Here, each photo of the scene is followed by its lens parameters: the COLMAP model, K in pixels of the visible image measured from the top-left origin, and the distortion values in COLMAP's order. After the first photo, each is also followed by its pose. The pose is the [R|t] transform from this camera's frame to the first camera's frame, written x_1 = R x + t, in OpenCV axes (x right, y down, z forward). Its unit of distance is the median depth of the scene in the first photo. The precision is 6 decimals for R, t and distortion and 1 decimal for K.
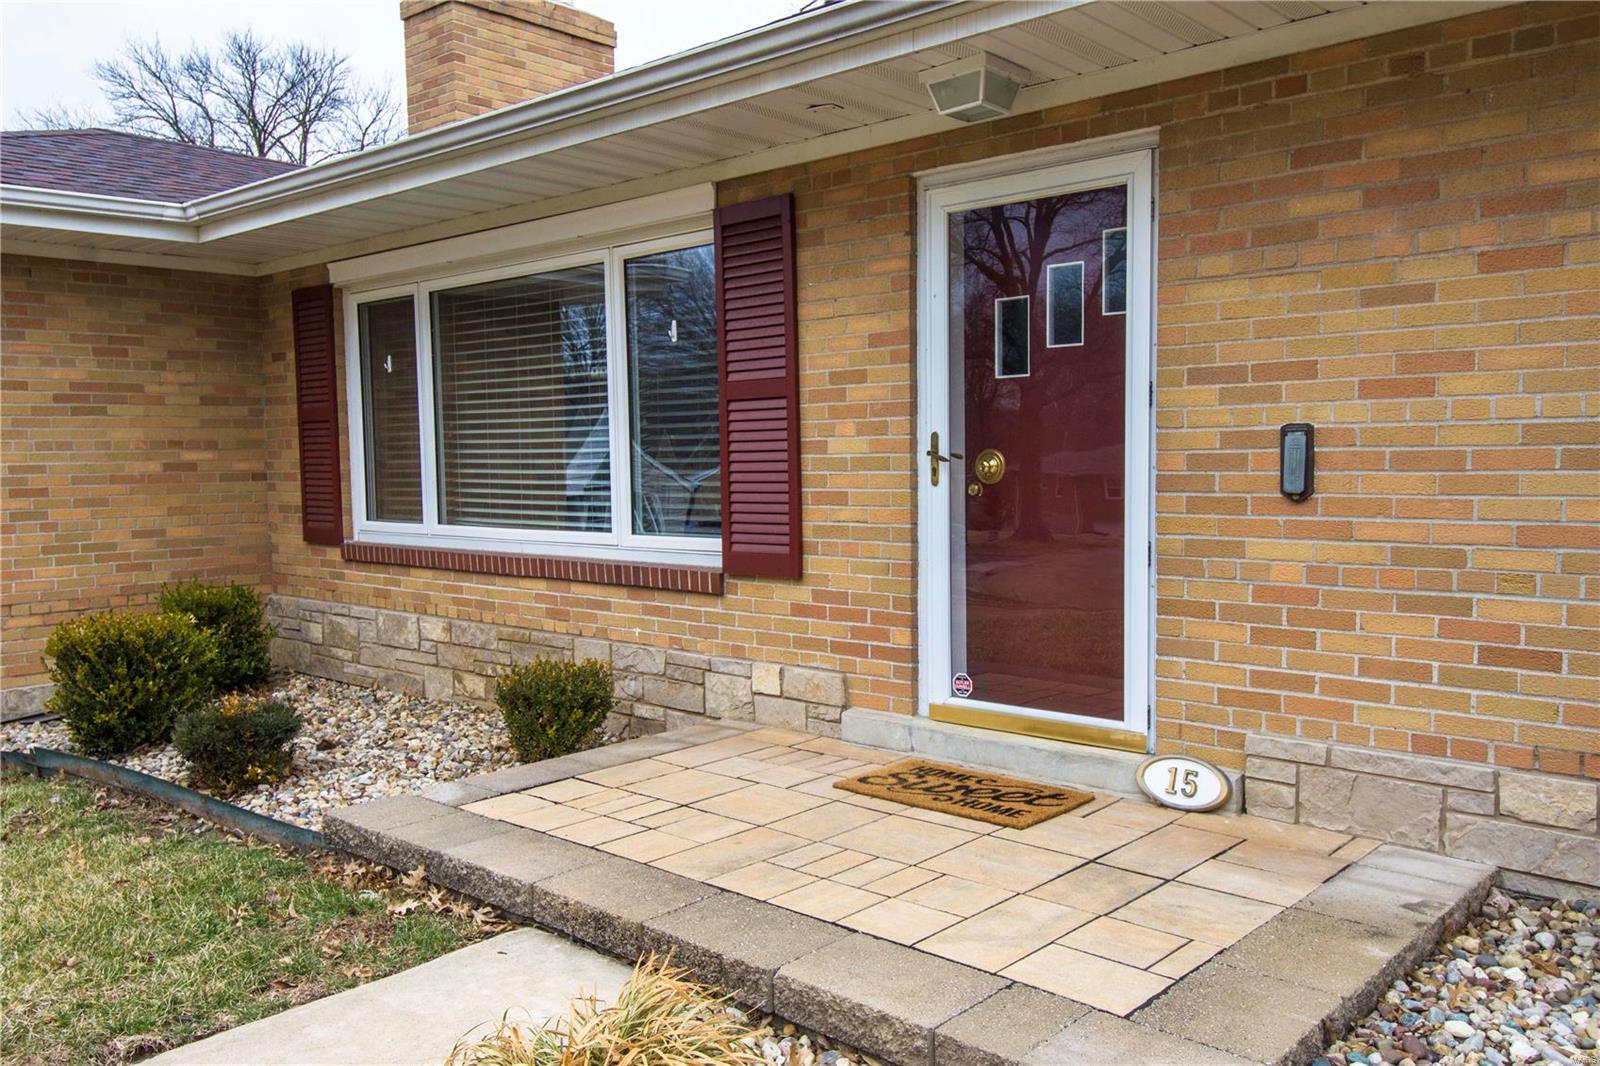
lens RADIAL K [[1273.7, 0, 796.2], [0, 1273.7, 544.4], [0, 0, 1]] dist [0.043931, -0.002536]
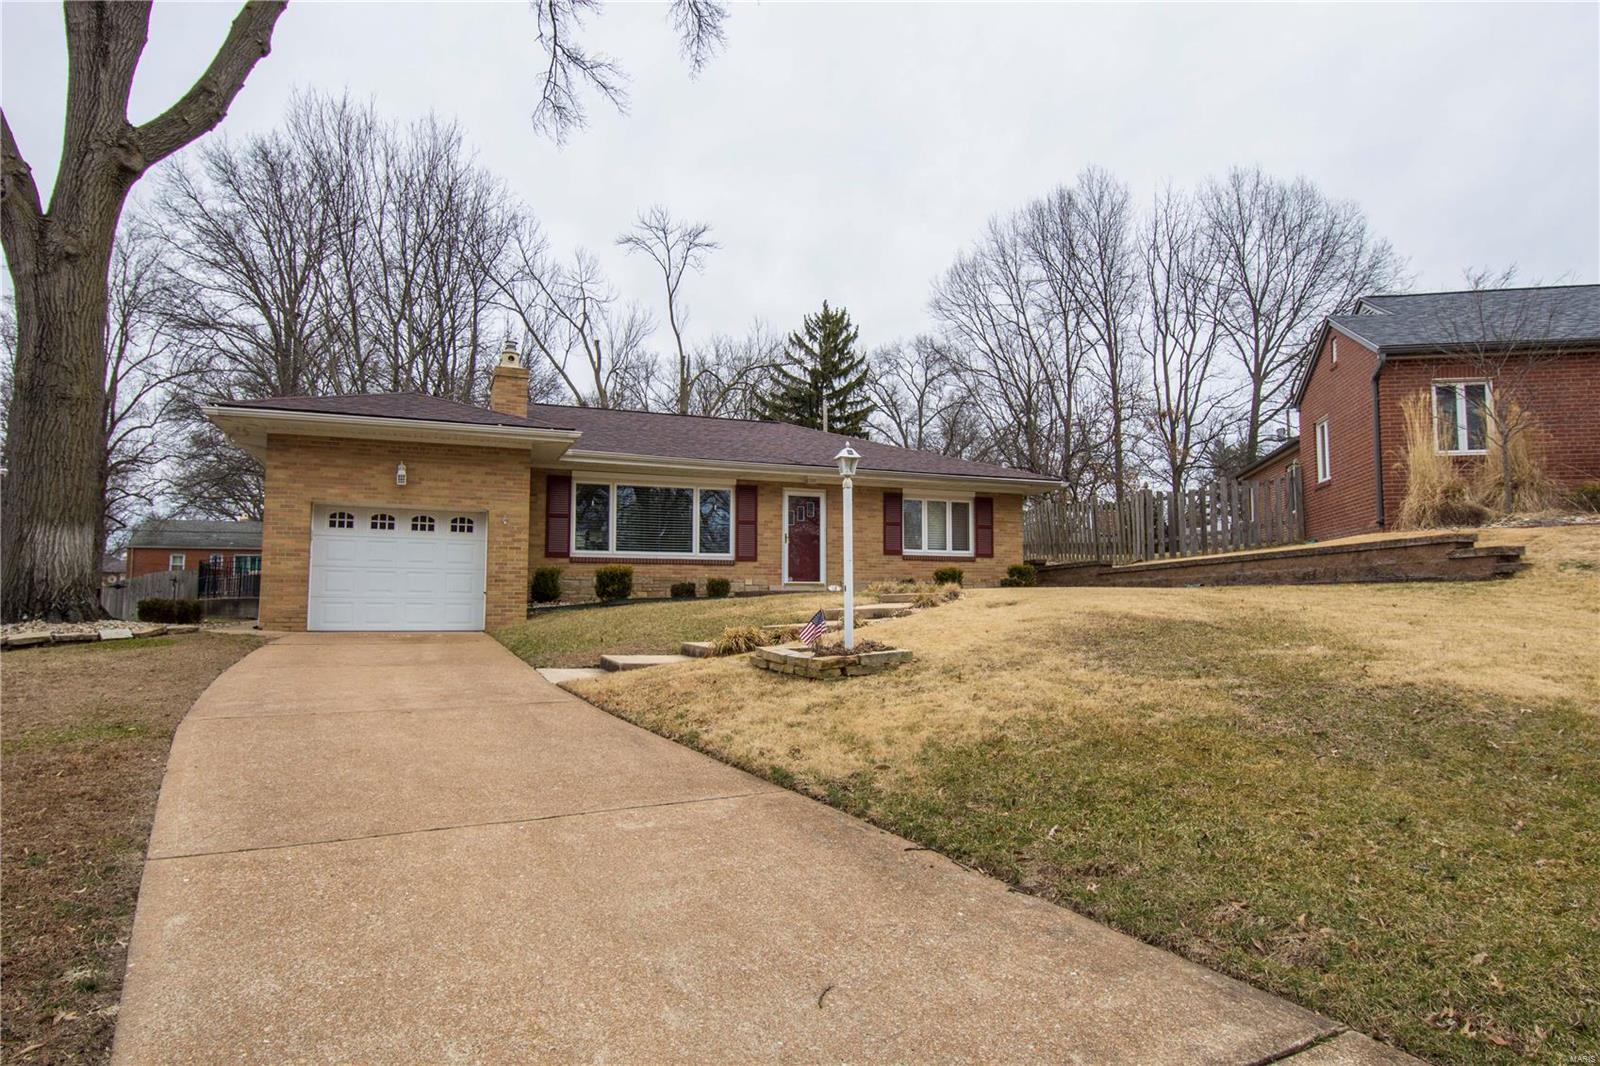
lens RADIAL K [[973.5, 0, 800.0], [0, 973.5, 533.0], [0, 0, 1]] dist [0.067819, -0.070951]
pose [[0.457567, 0.086201, 0.884987, -3.354356], [0.055447, 0.990587, -0.125155, 0.411787], [-0.887445, 0.106337, 0.448480, -0.885581]]
